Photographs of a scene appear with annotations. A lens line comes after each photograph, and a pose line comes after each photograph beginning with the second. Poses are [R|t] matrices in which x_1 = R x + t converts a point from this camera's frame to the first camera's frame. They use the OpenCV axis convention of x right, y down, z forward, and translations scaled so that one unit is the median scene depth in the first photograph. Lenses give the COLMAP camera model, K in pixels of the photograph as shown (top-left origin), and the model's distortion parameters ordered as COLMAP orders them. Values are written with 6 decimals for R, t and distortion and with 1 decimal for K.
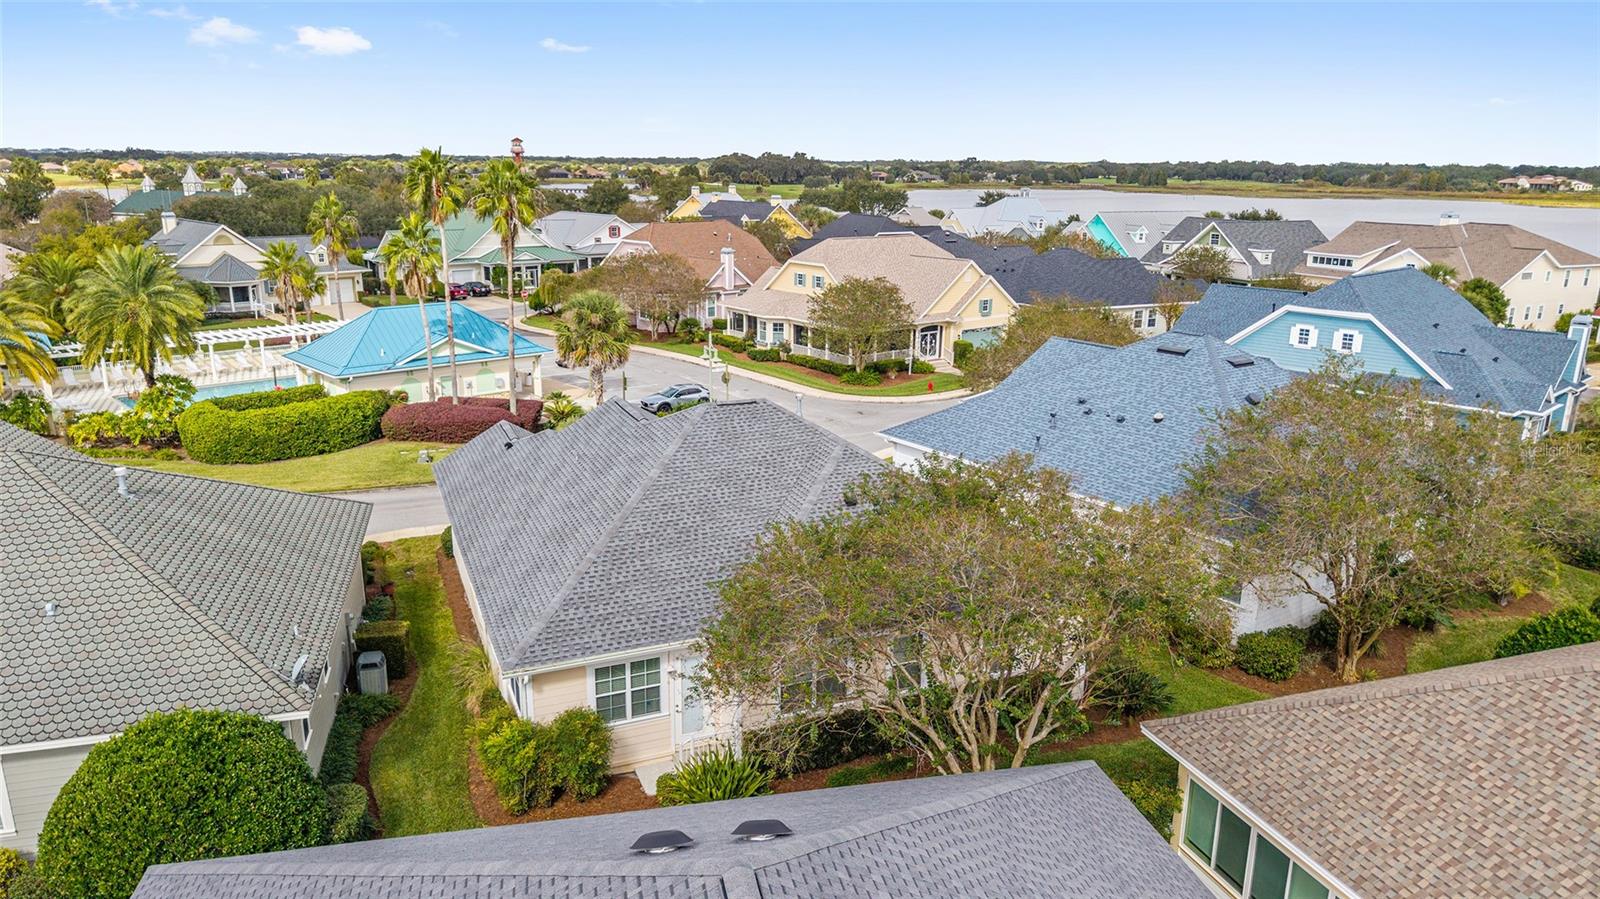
lens RADIAL K [[1086.5, 0, 809.8], [0, 1086.5, 452.7], [0, 0, 1]] dist [0.044557, -0.076419]
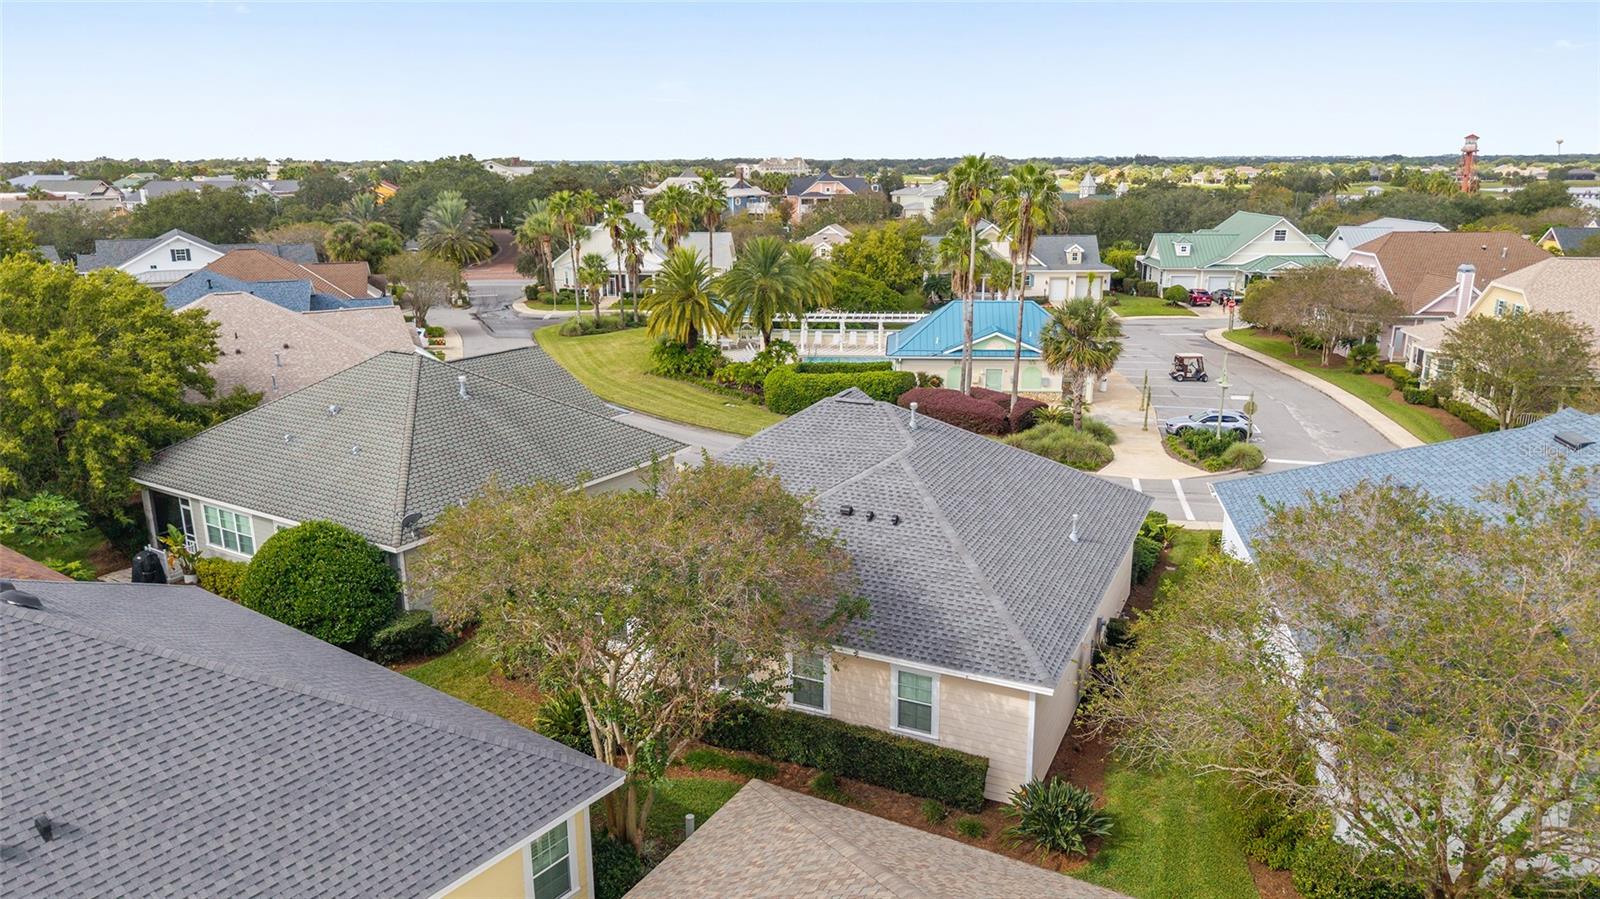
lens RADIAL K [[1114.5, 0, 805.3], [0, 1114.5, 449.8], [0, 0, 1]] dist [0.131676, -0.267091]
pose [[0.649544, 0.172229, -0.740561, 0.310325], [-0.180957, 0.981037, 0.069439, -0.029983], [0.738476, 0.088906, 0.668392, 0.120983]]
